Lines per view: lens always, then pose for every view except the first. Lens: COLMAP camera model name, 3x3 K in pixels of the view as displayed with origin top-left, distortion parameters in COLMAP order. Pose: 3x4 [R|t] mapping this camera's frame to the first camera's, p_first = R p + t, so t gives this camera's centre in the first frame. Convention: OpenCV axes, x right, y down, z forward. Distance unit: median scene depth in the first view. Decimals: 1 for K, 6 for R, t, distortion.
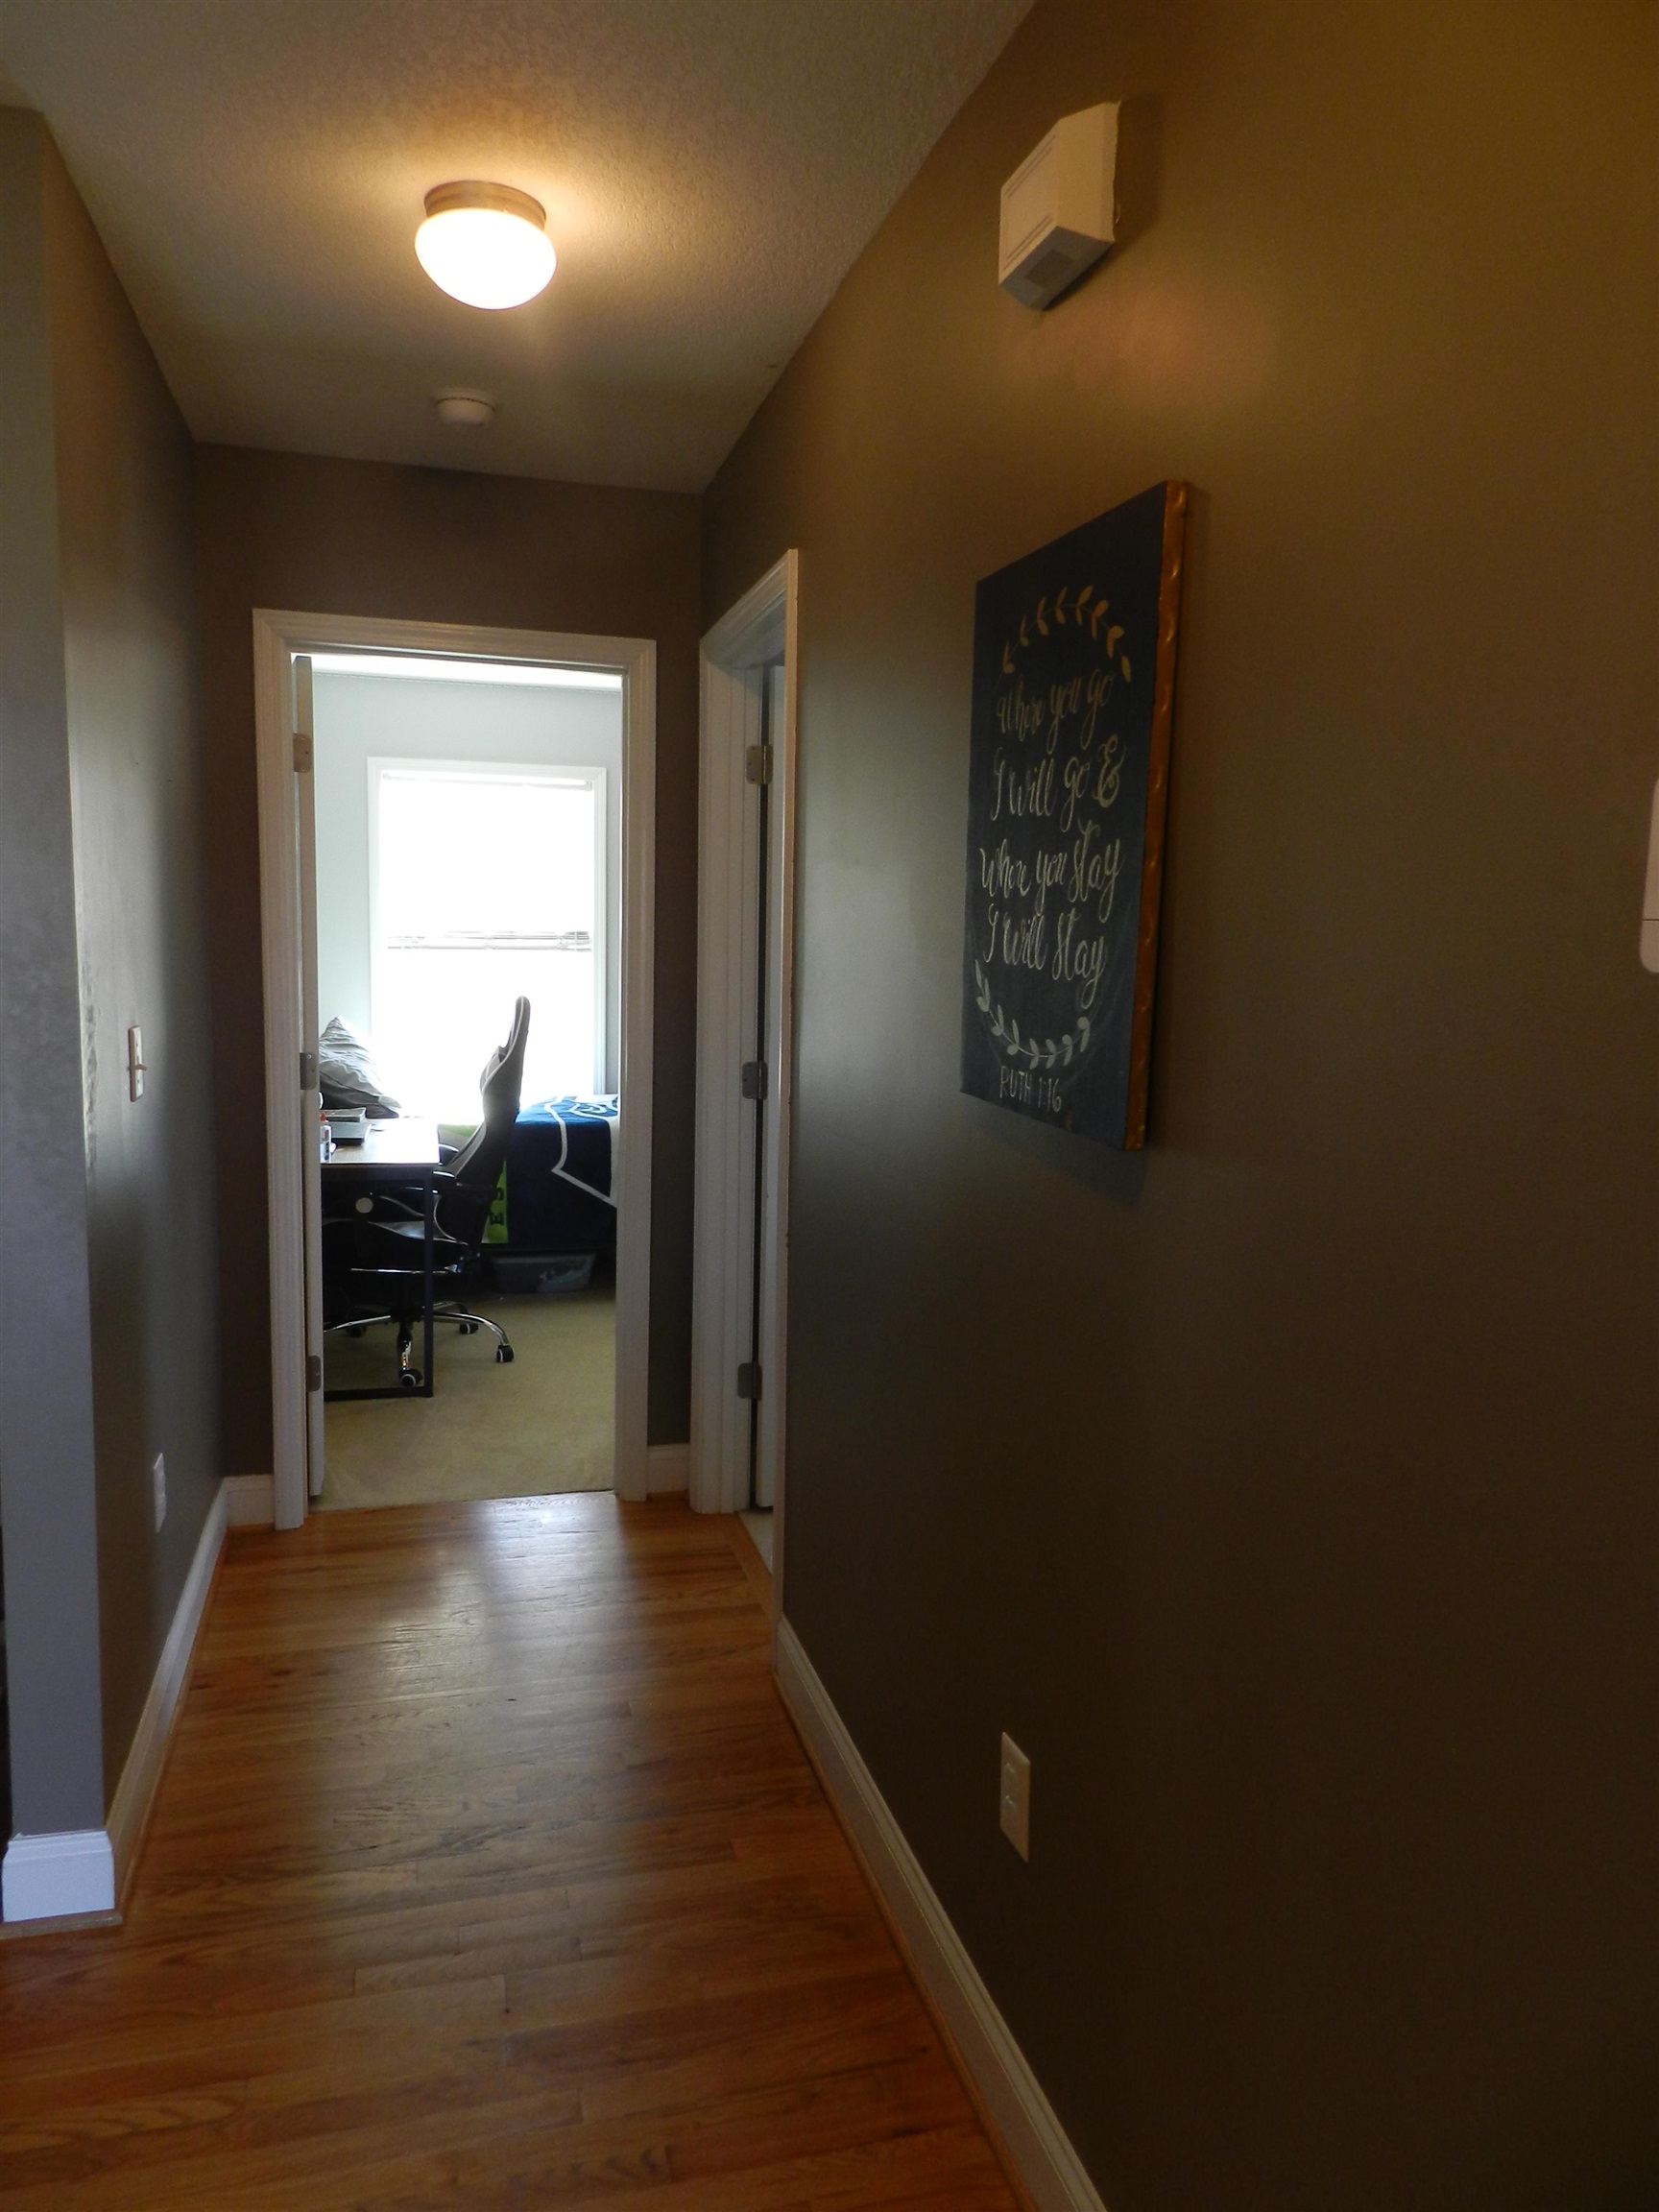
lens RADIAL K [[1501.1, 0, 832.7], [0, 1501.1, 1108.3], [0, 0, 1]] dist [0.015872, -0.002895]
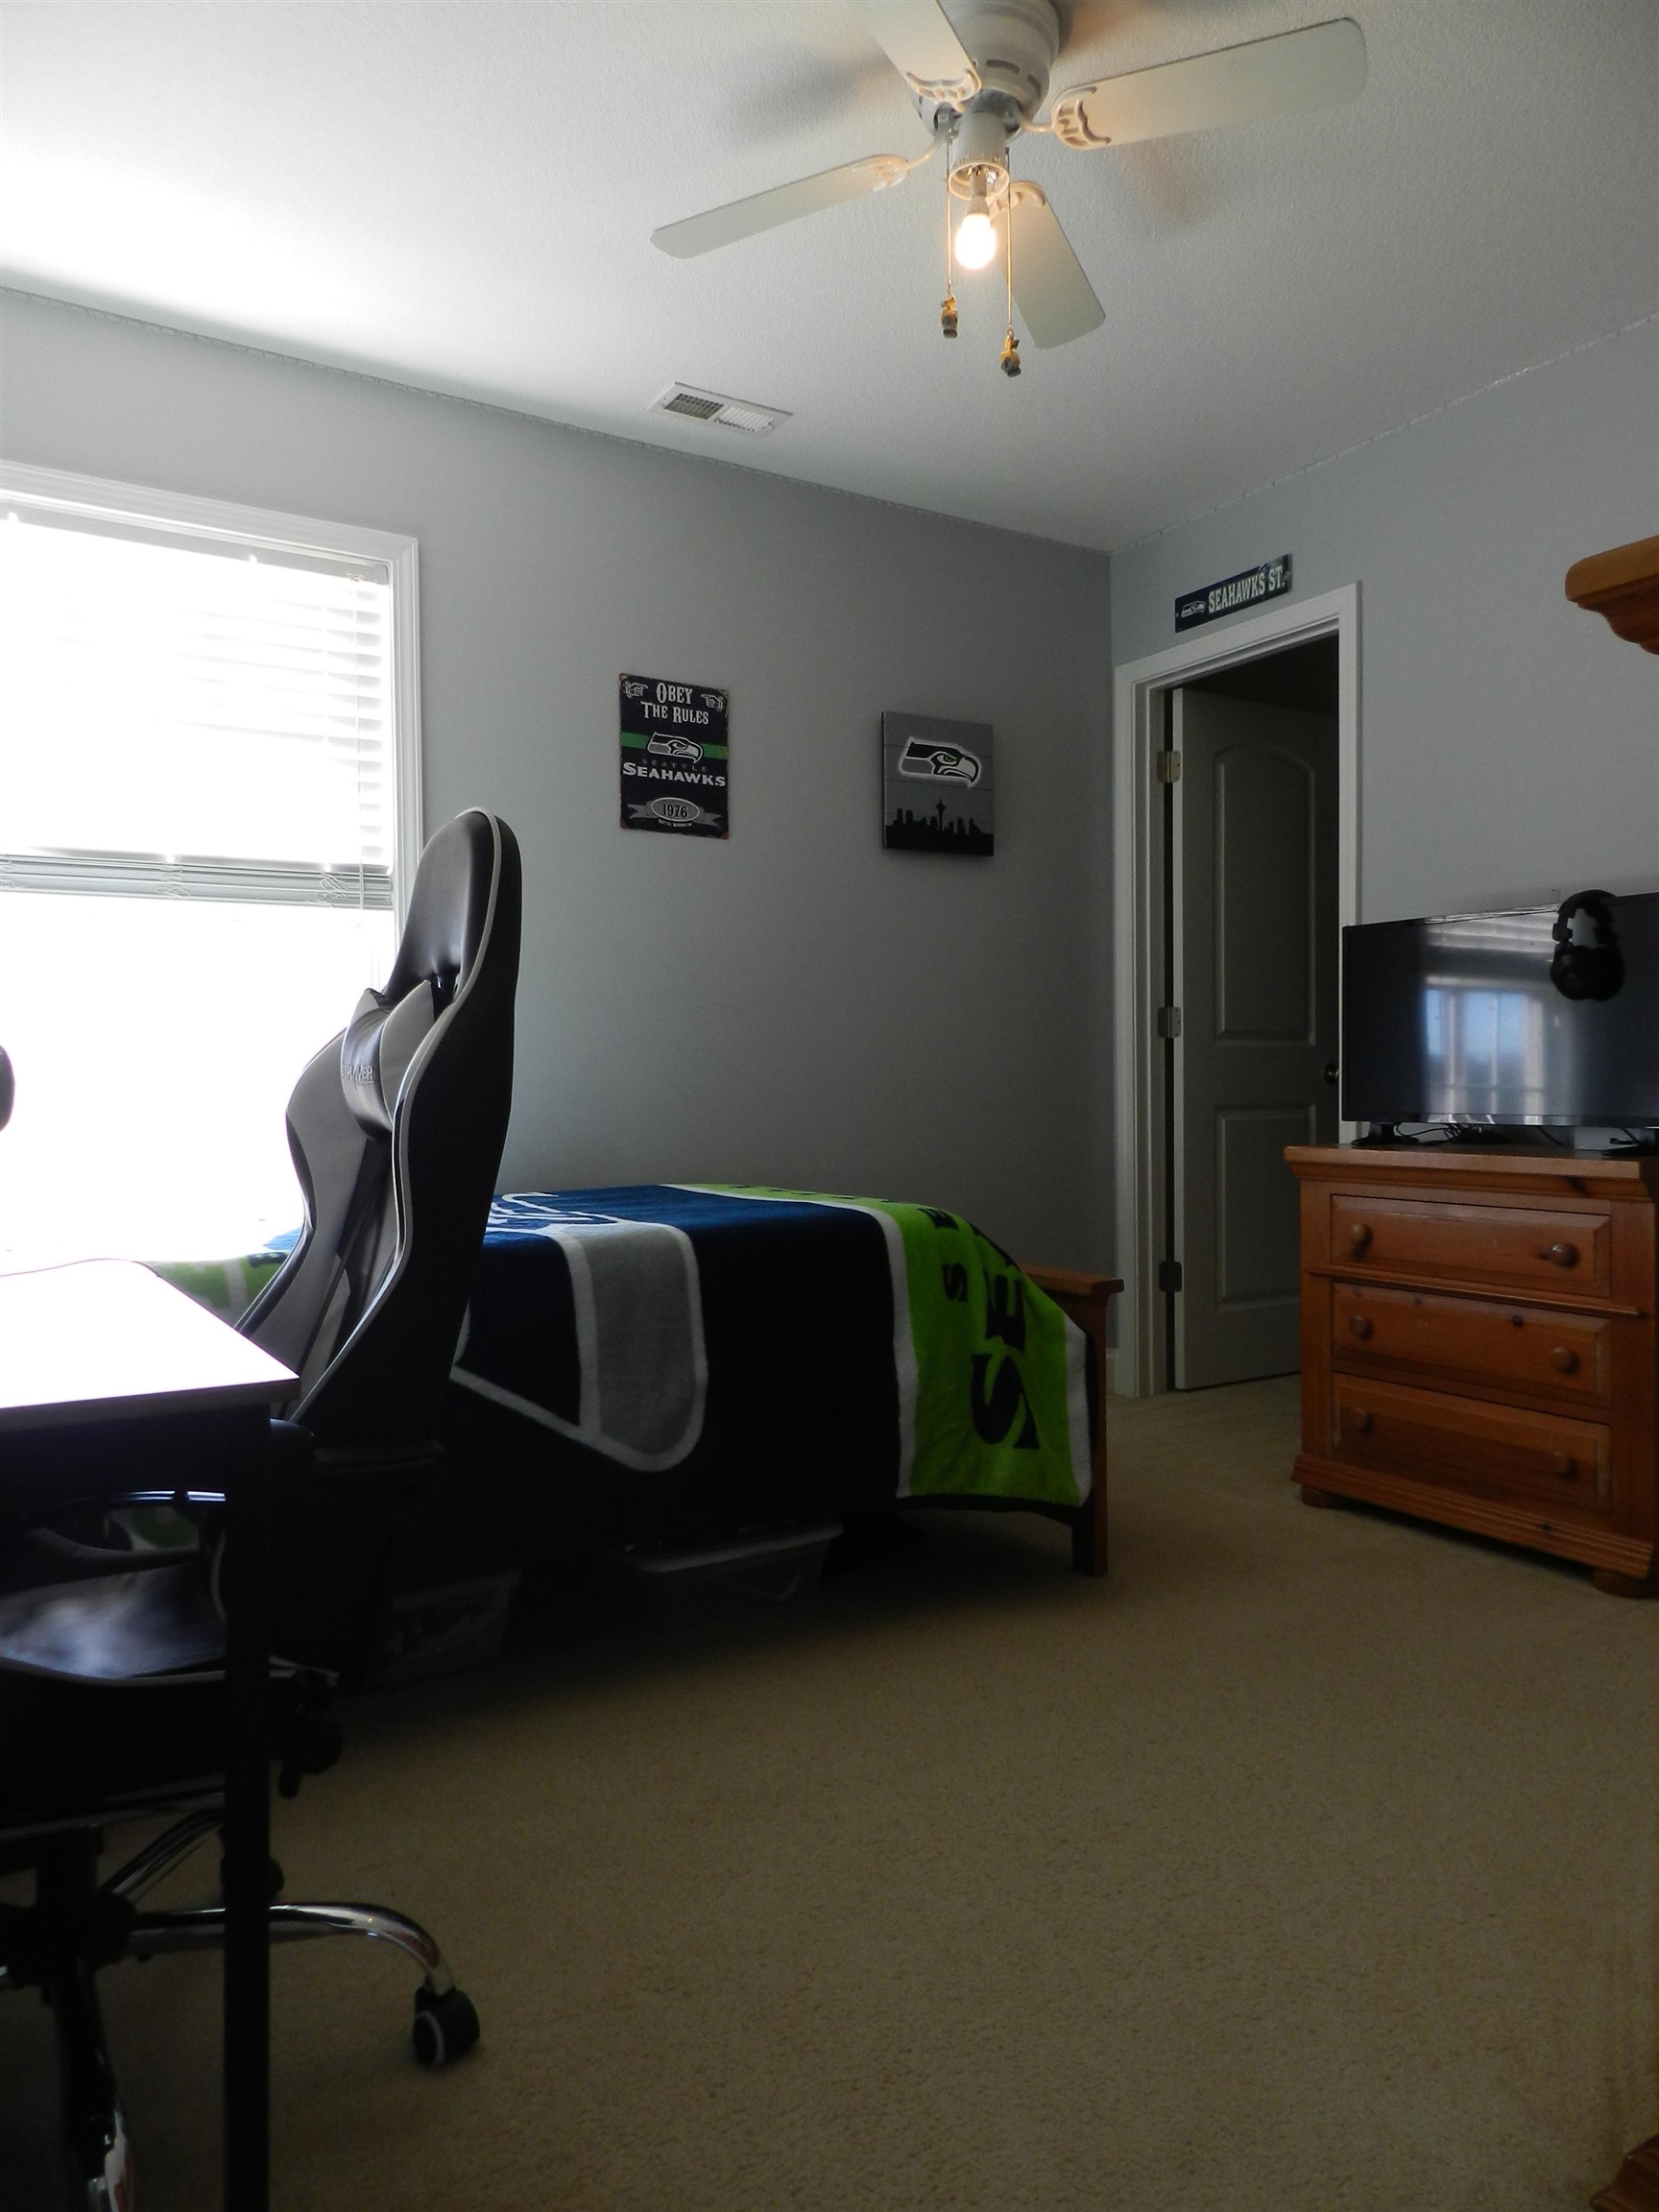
lens RADIAL K [[1501.1, 0, 828.2], [0, 1501.1, 1098.4], [0, 0, 1]] dist [0.015872, -0.002895]
pose [[0.960257, -0.034420, 0.276986, -0.192690], [0.063977, 0.993090, -0.098386, 0.016579], [-0.271686, 0.112197, 0.955824, 0.592520]]
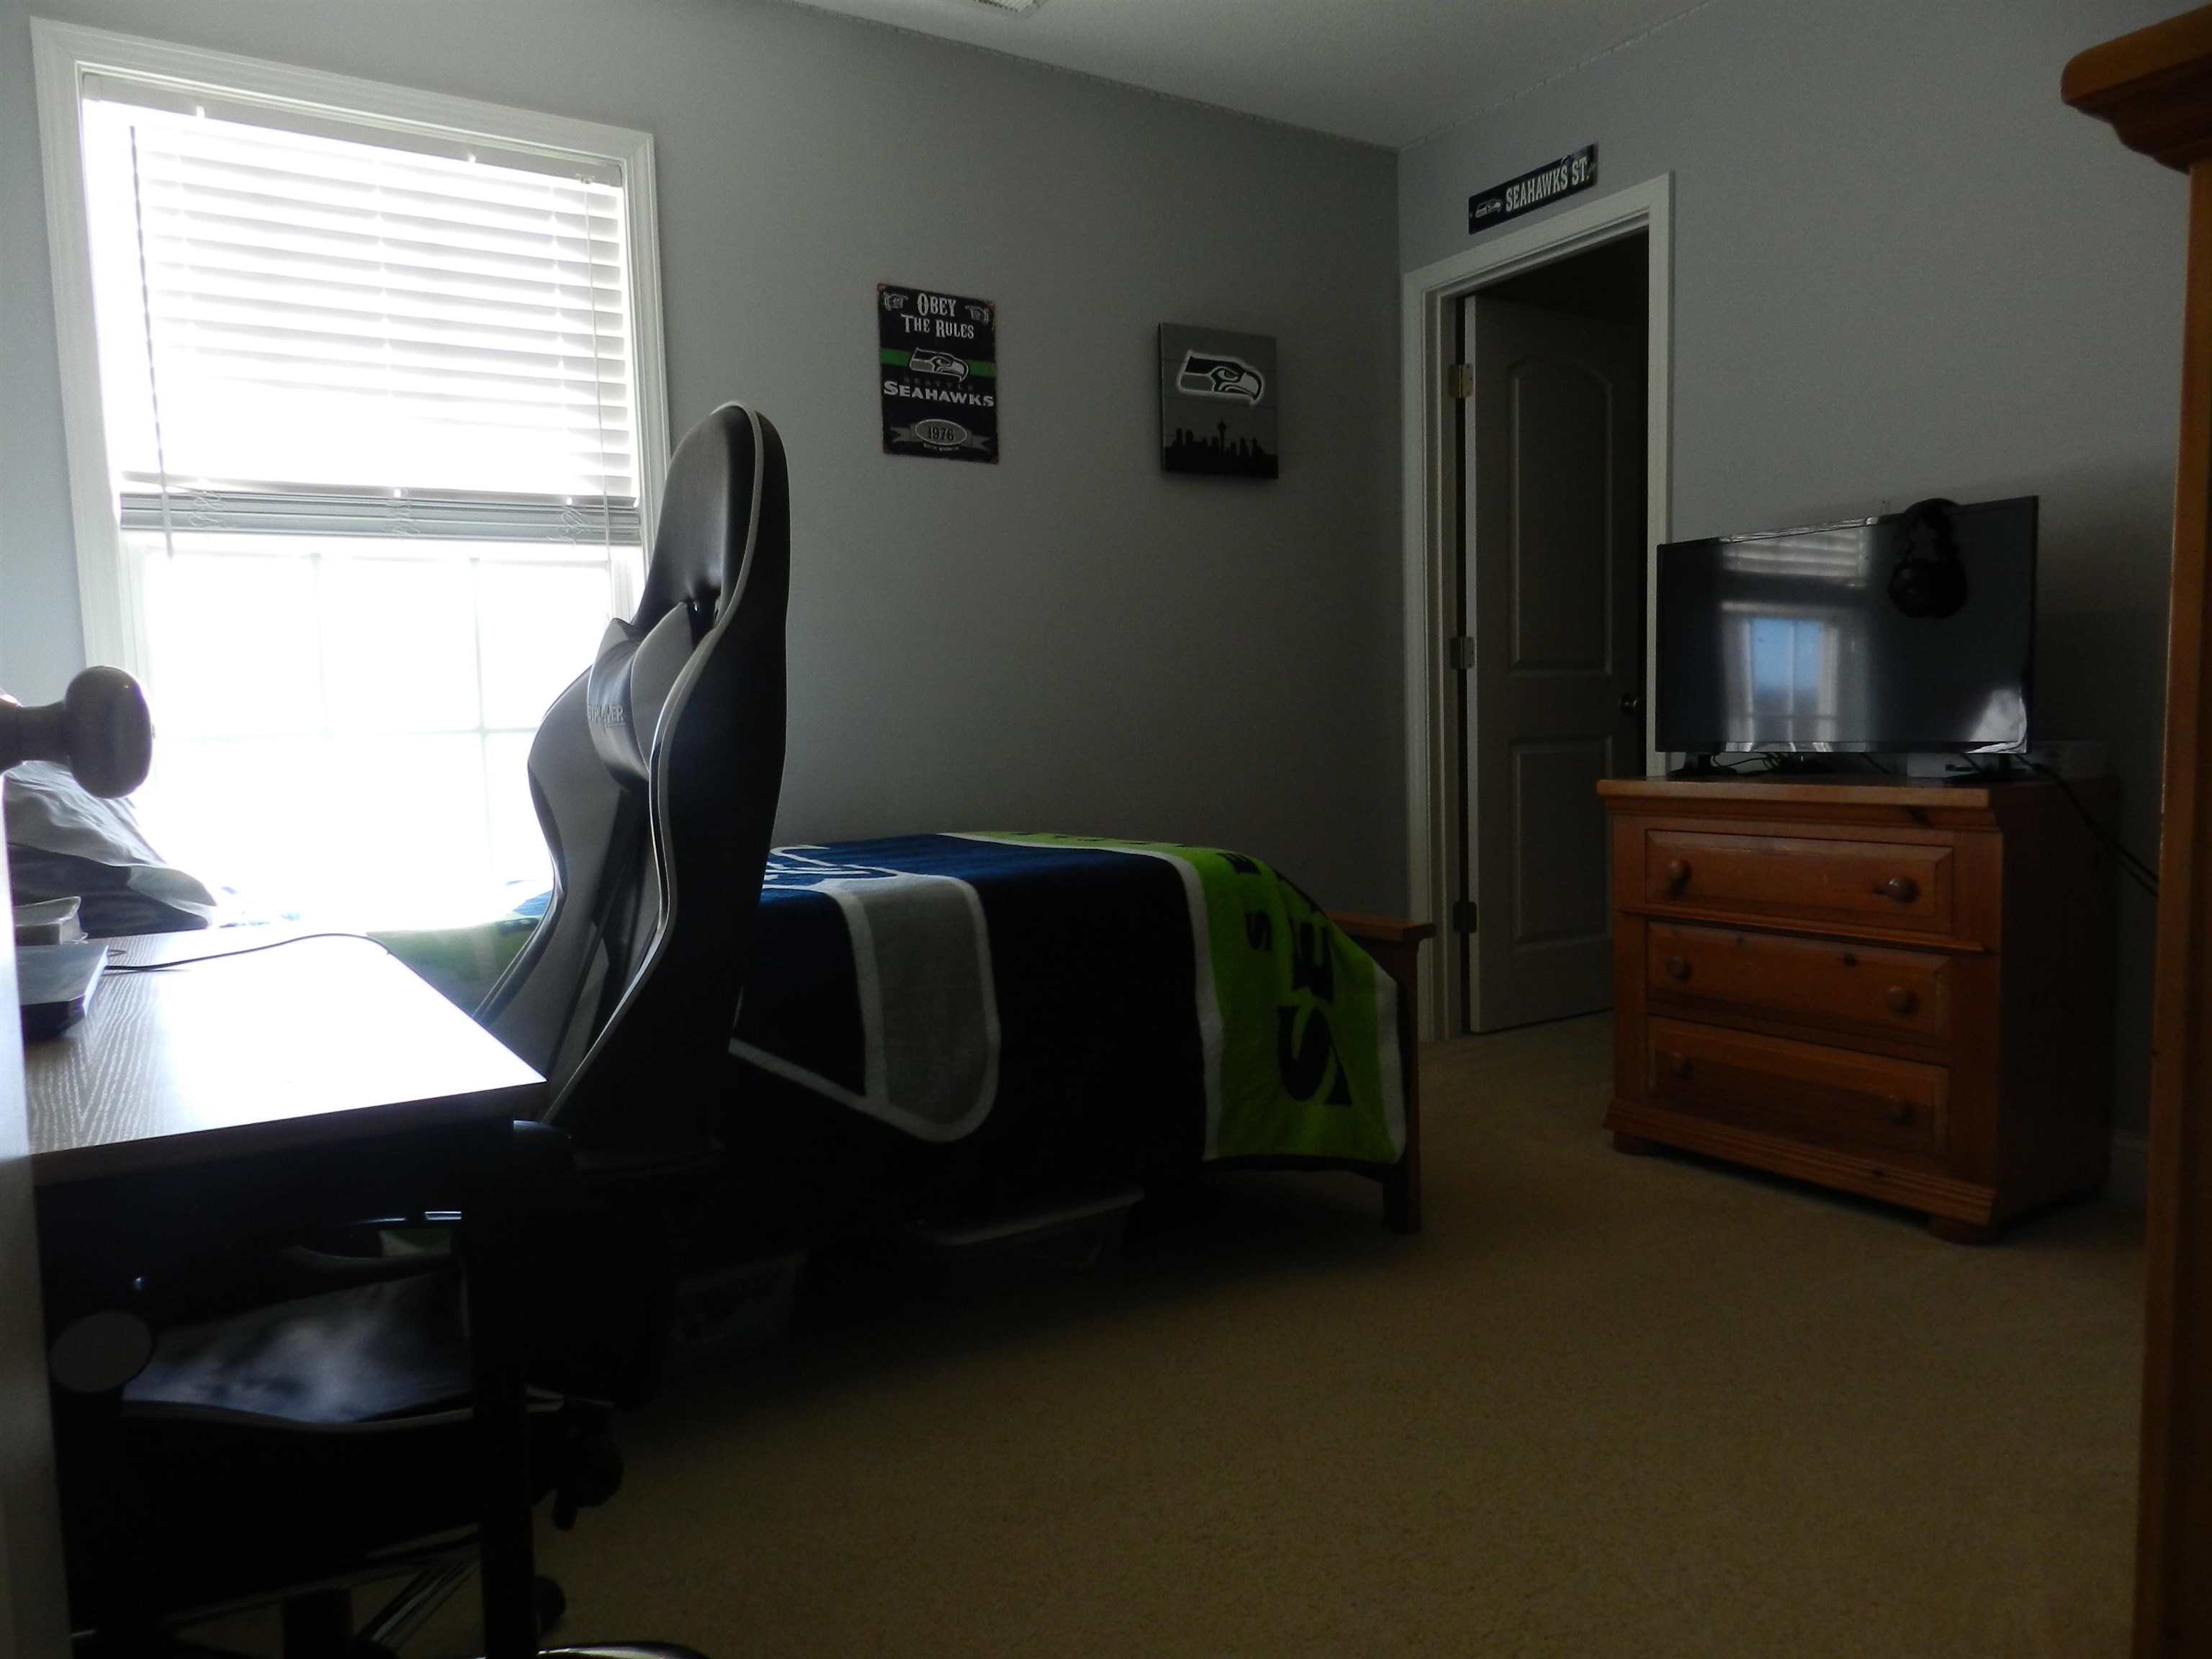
lens RADIAL K [[1501.1, 0, 1118.6], [0, 1501.1, 844.7], [0, 0, 1]] dist [0.015872, -0.002895]
pose [[0.953928, -0.072581, 0.291124, -0.192492], [0.084523, 0.996010, -0.028639, 0.013635], [-0.287884, 0.051926, 0.956257, 0.625985]]
